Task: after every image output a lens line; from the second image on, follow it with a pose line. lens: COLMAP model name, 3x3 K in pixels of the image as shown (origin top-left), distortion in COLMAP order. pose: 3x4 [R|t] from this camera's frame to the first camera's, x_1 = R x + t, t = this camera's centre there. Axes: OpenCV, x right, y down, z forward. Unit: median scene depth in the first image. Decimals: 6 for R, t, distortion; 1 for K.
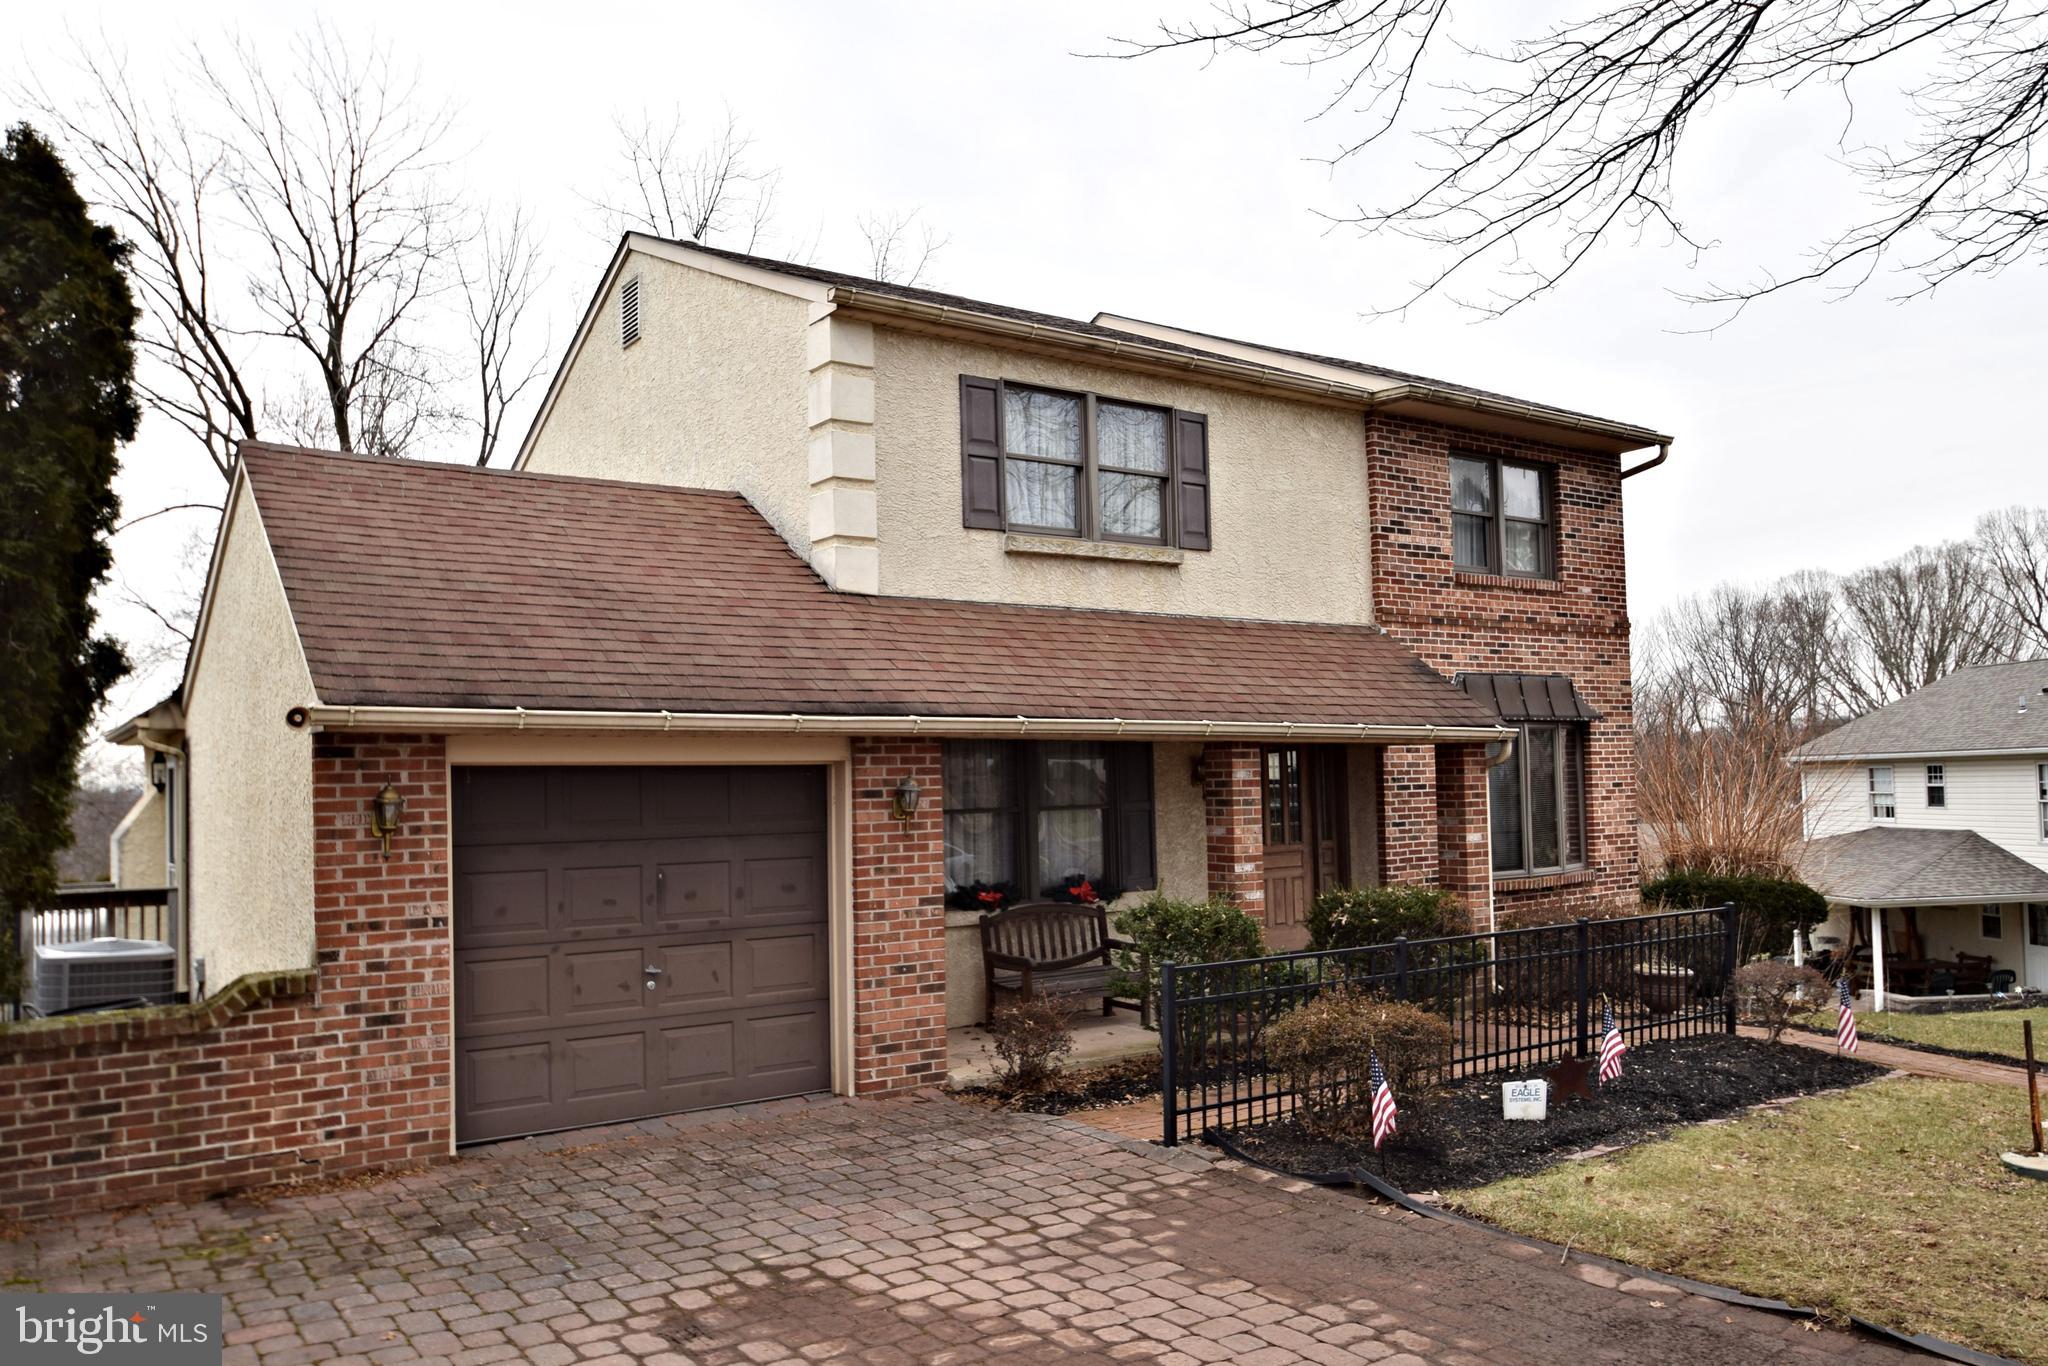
lens RADIAL K [[1424.0, 0, 1023.7], [0, 1424.0, 681.2], [0, 0, 1]] dist [-0.039220, 0.008233]
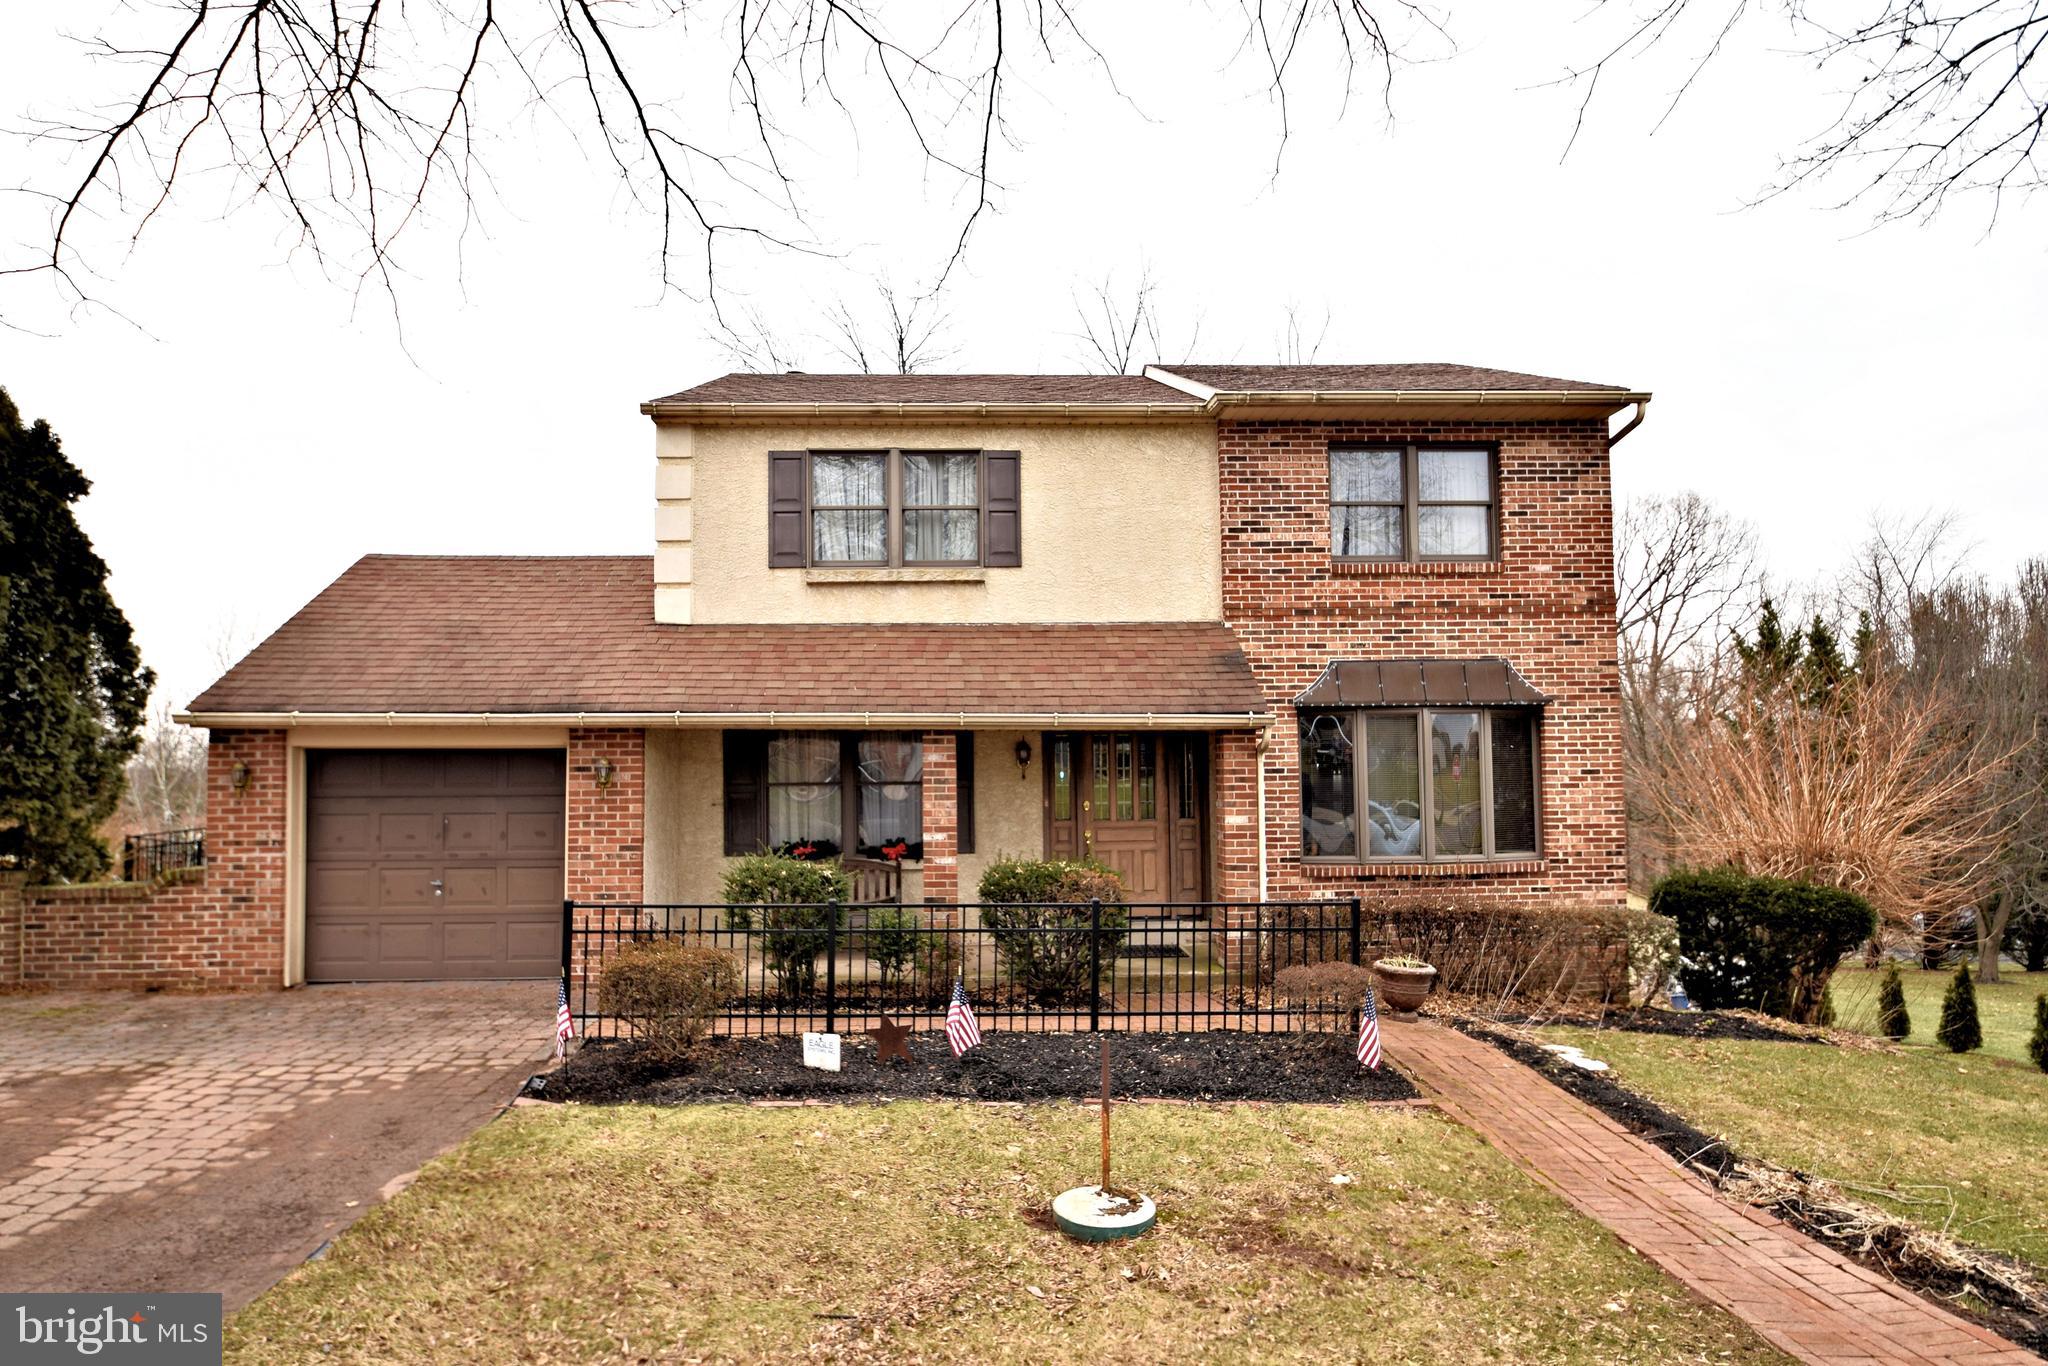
lens RADIAL K [[1117.5, 0, 1024.0], [0, 1117.5, 688.9], [0, 0, 1]] dist [-0.017671, -0.003138]
pose [[0.850781, -0.027679, -0.524792, 0.812849], [0.028965, 0.999564, -0.005762, 0.018943], [0.524722, -0.010298, 0.851211, 0.289375]]
